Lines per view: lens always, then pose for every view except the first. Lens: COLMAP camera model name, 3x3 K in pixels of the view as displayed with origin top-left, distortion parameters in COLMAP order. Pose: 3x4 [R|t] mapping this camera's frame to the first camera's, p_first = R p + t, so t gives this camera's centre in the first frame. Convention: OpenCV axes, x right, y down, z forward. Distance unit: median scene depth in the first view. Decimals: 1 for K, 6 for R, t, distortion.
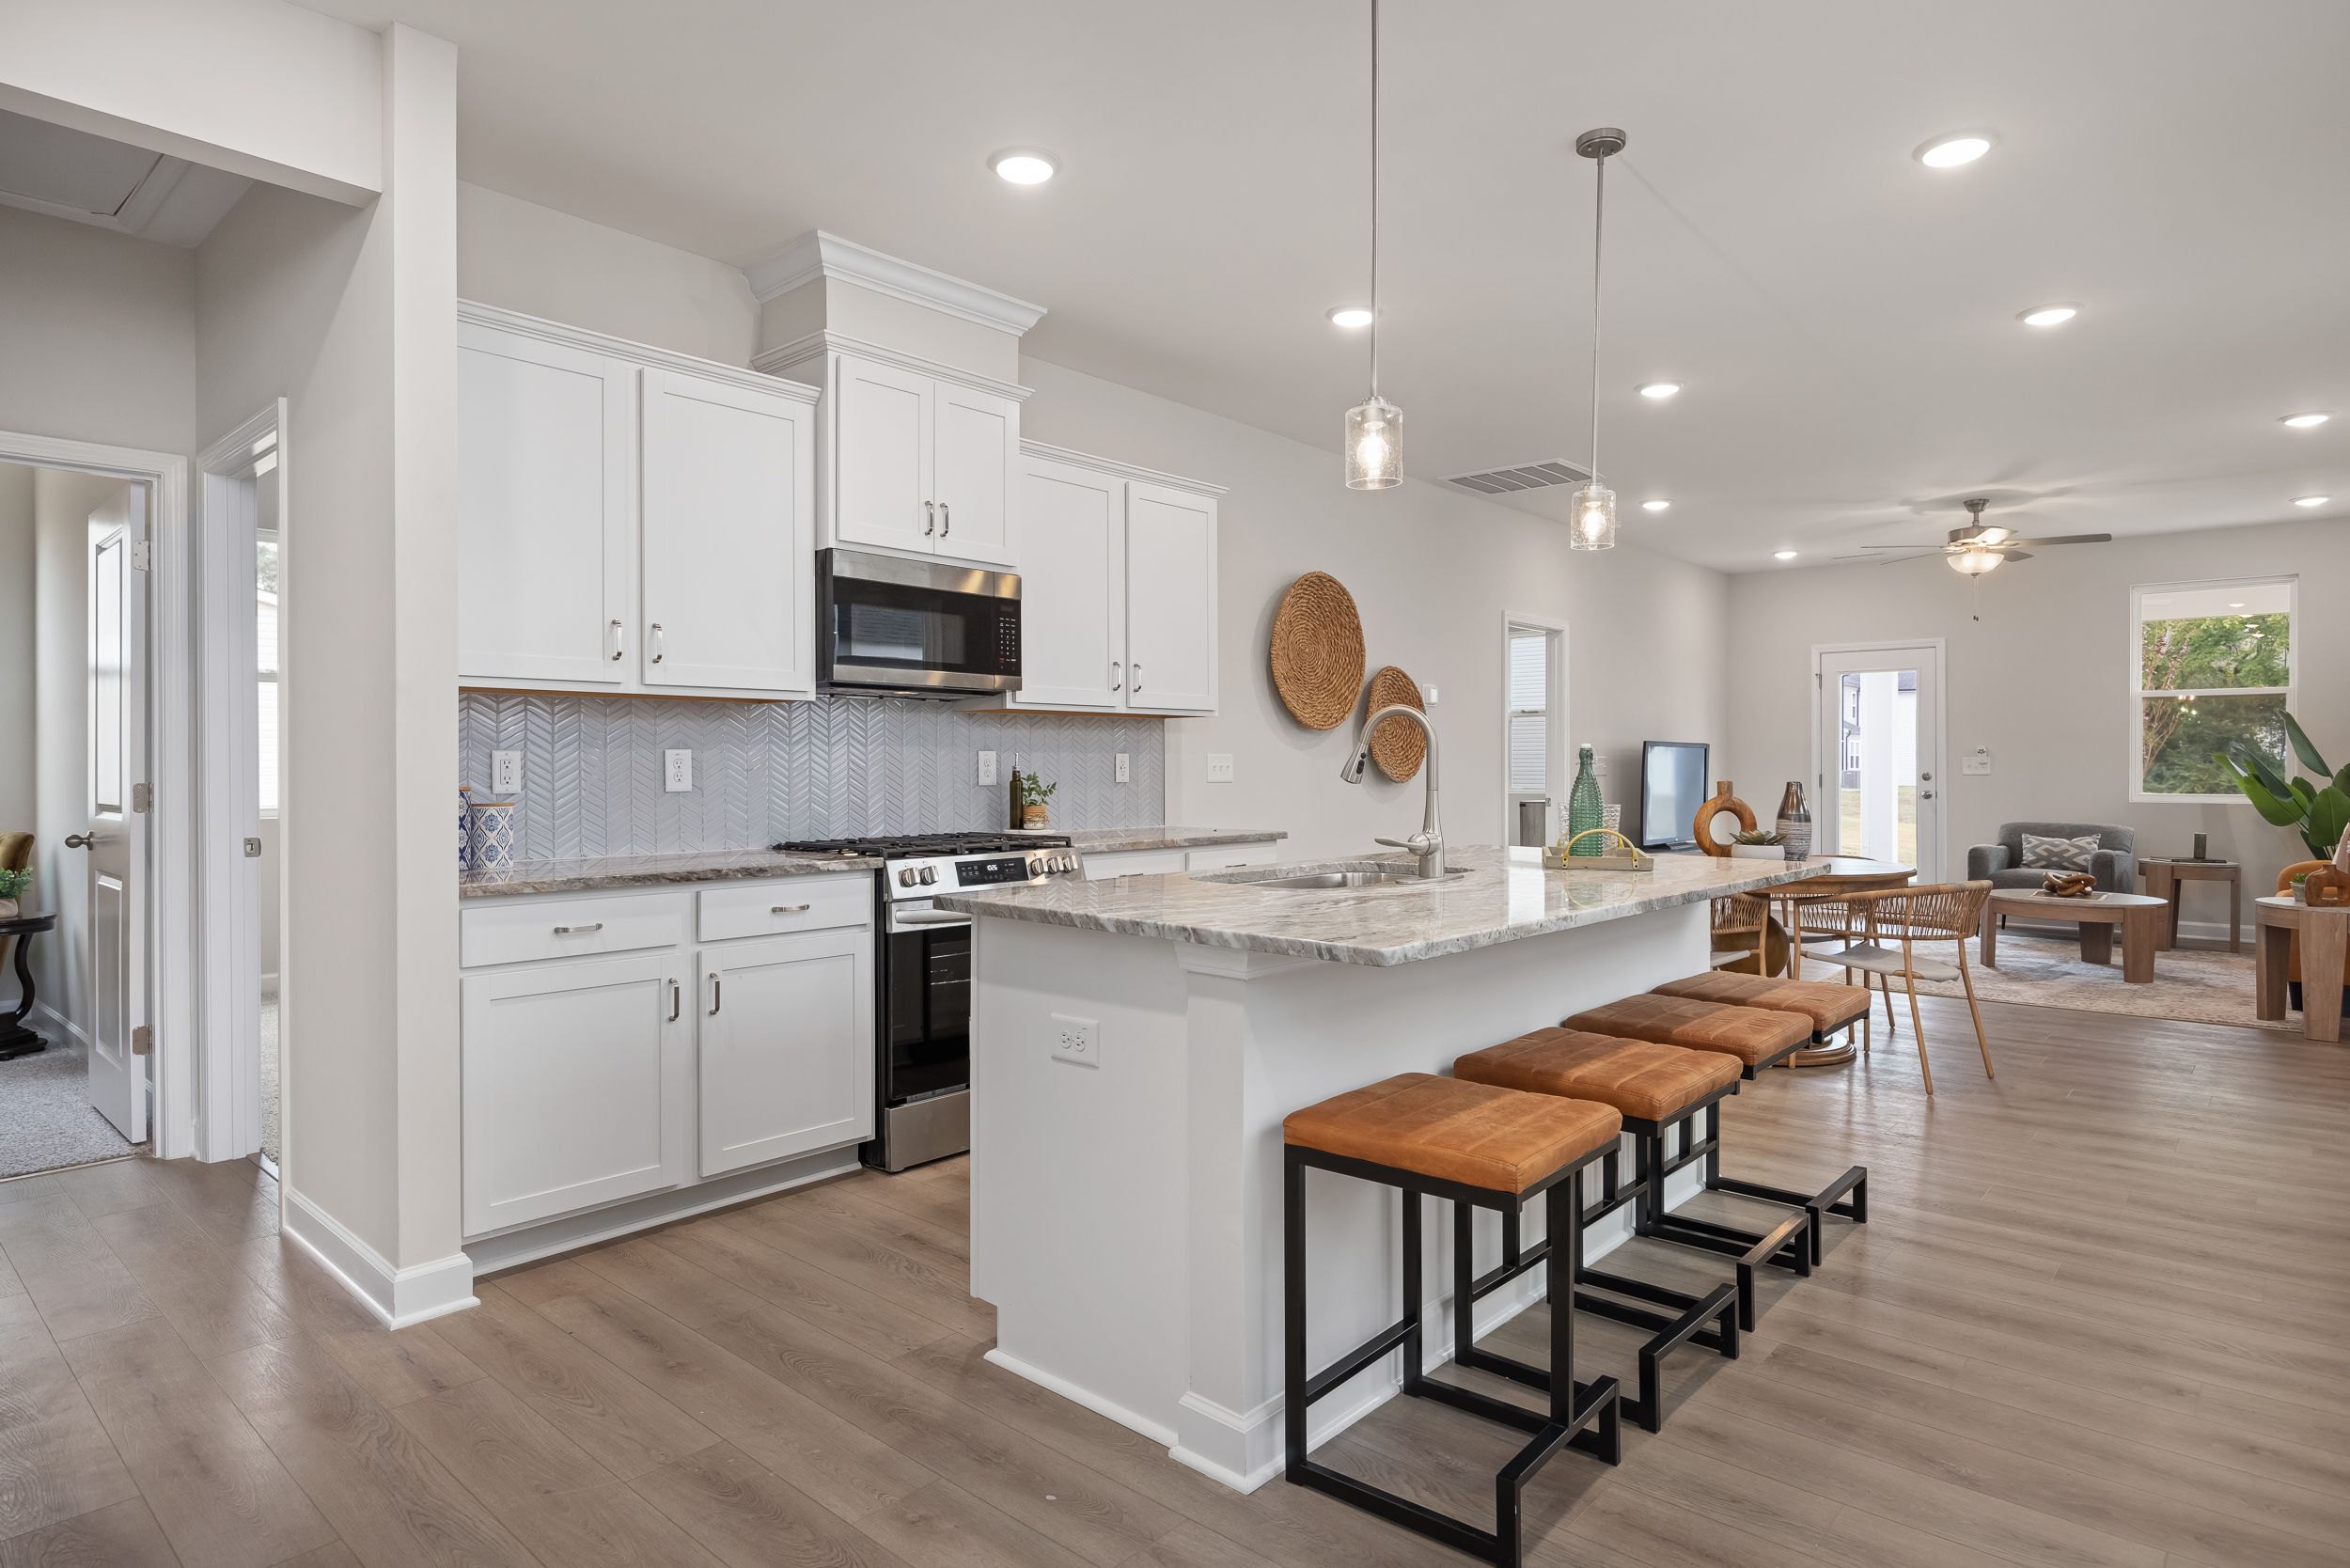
lens RADIAL K [[1286.1, 0, 1175.0], [0, 1286.1, 784.0], [0, 0, 1]] dist [-0.029772, -0.000153]
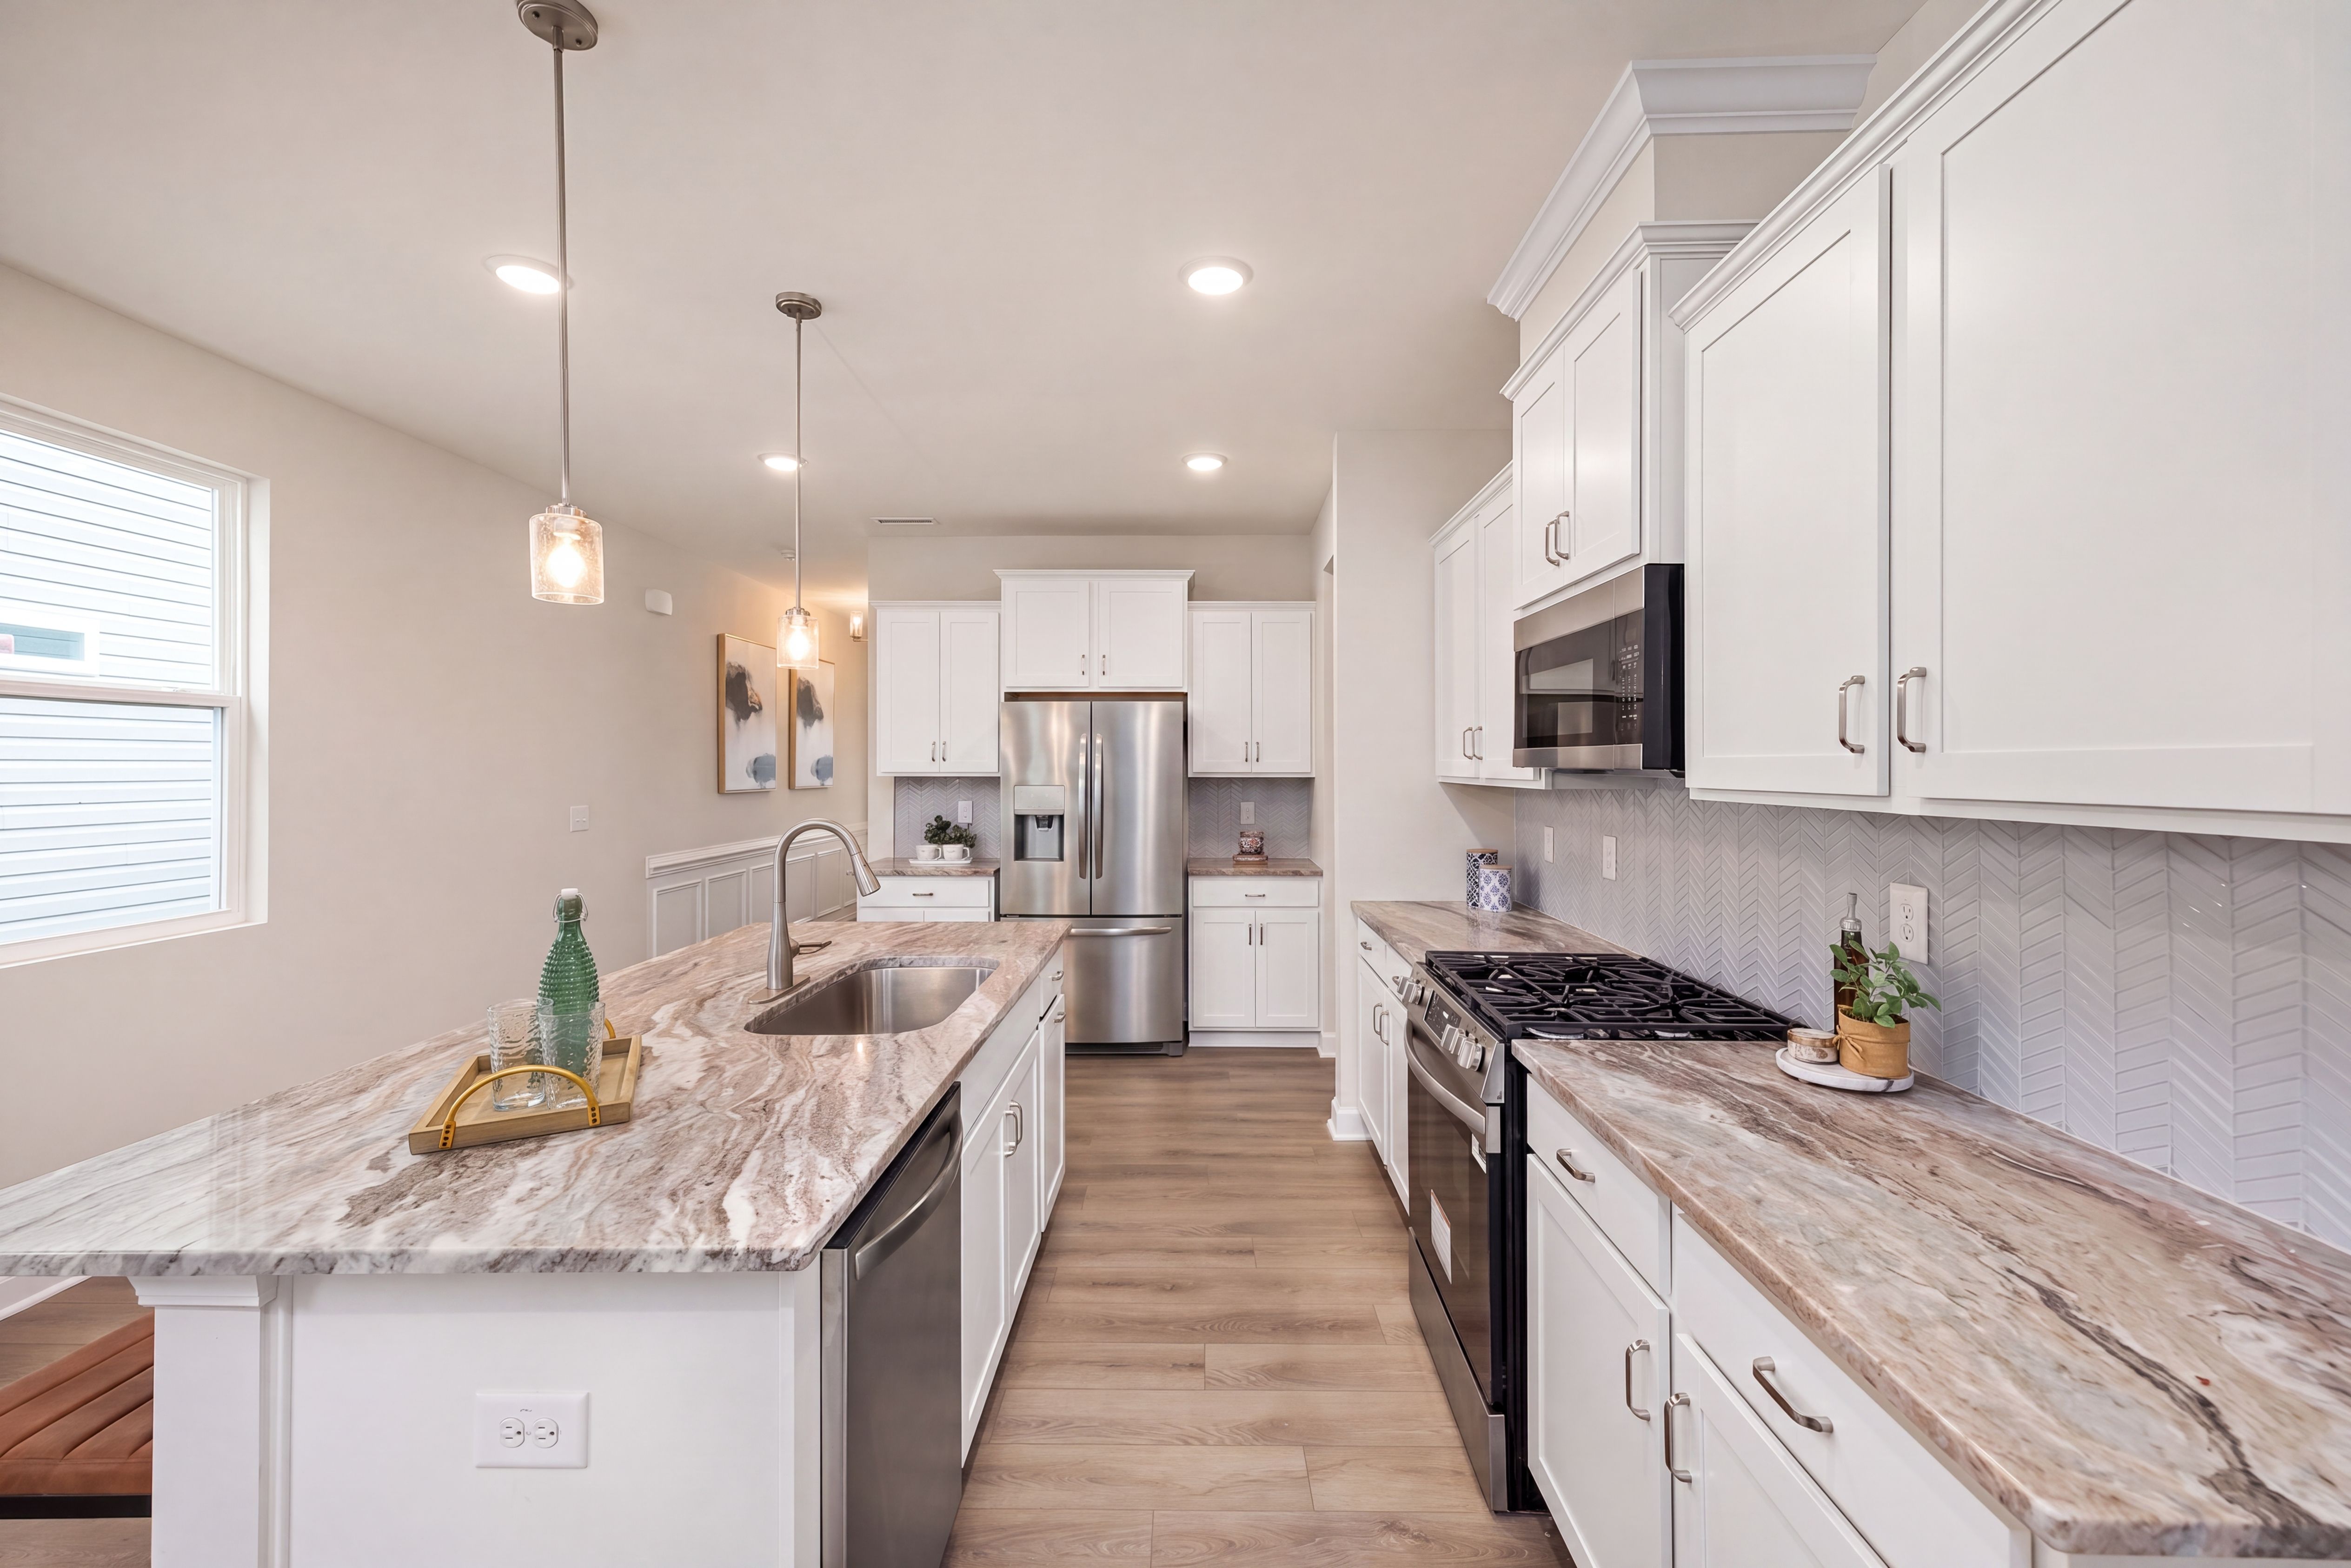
lens RADIAL K [[972.3, 0, 1187.0], [0, 972.3, 757.8], [0, 0, 1]] dist [0.021008, 0.000029]
pose [[-0.749440, -0.004063, -0.662059, 0.261062], [-0.008565, 0.999957, 0.003559, -0.064029], [0.662017, 0.008338, -0.749443, 0.984983]]
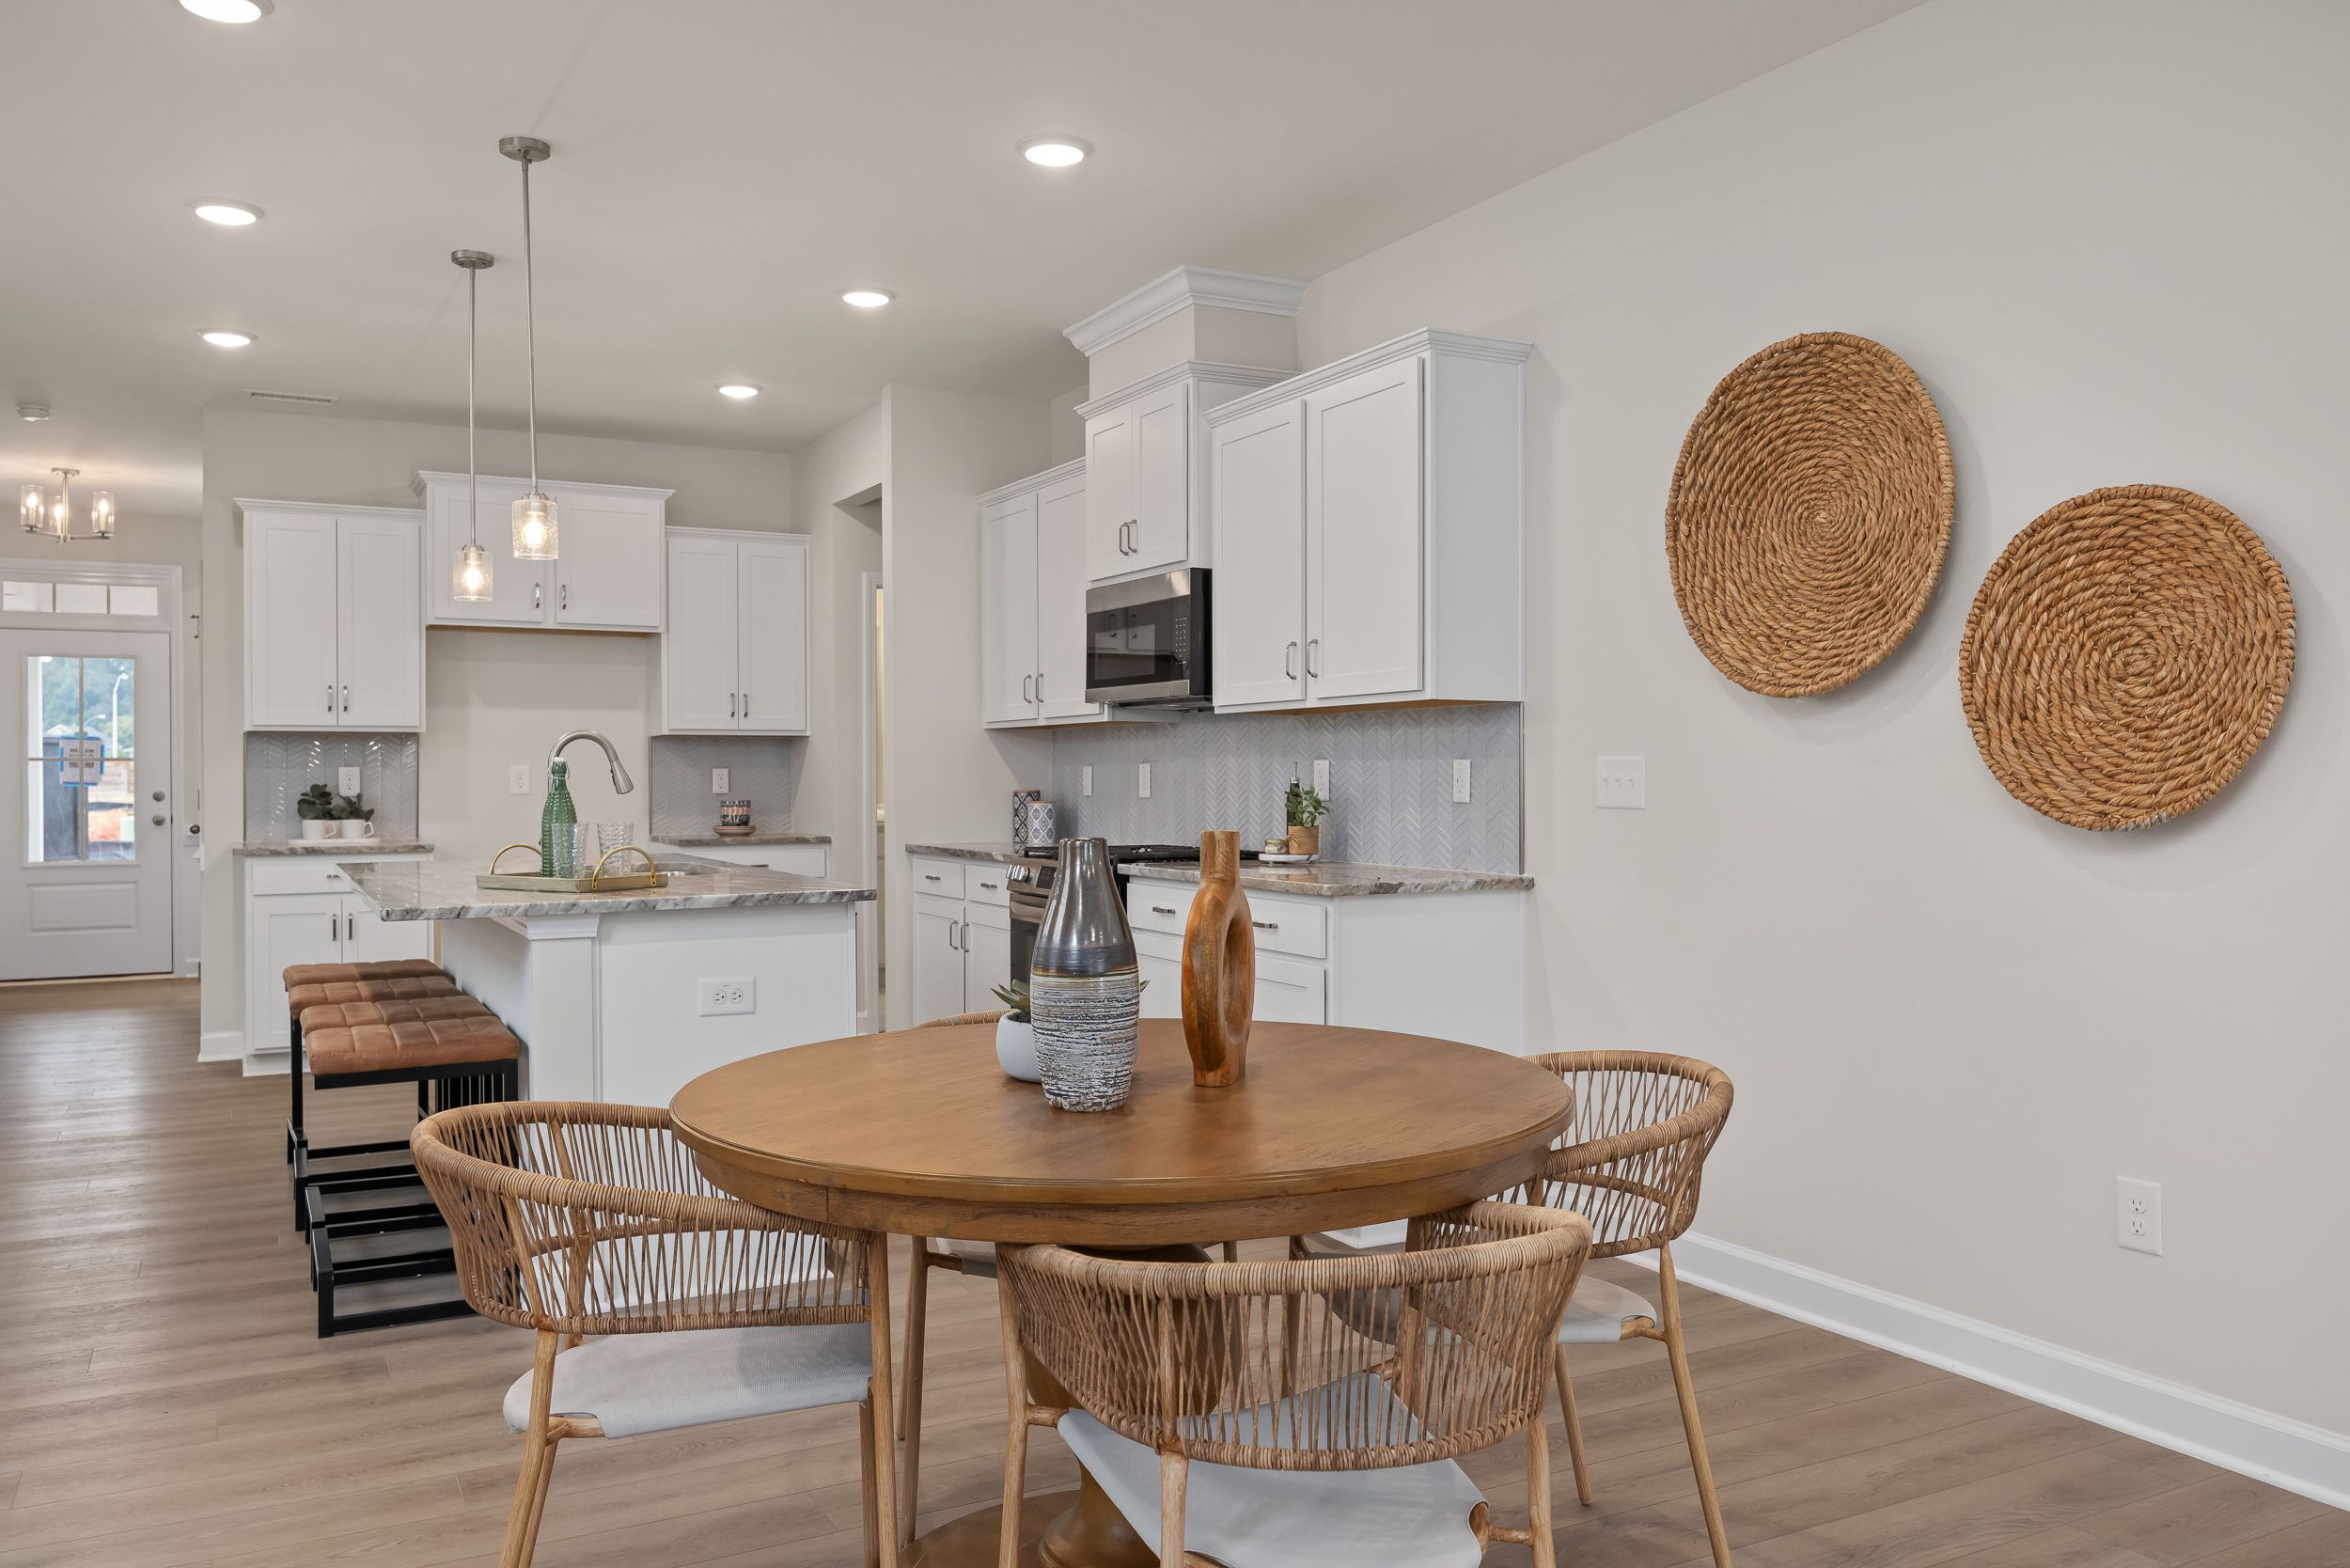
lens RADIAL K [[1771.3, 0, 1175.0], [0, 1771.3, 784.0], [0, 0, 1]] dist [0.006928, 0.004705]
pose [[-0.341284, 0.006181, -0.939940, 0.880577], [-0.010562, 0.999890, 0.010410, -0.018871], [0.939901, 0.013480, -0.341182, 1.175318]]
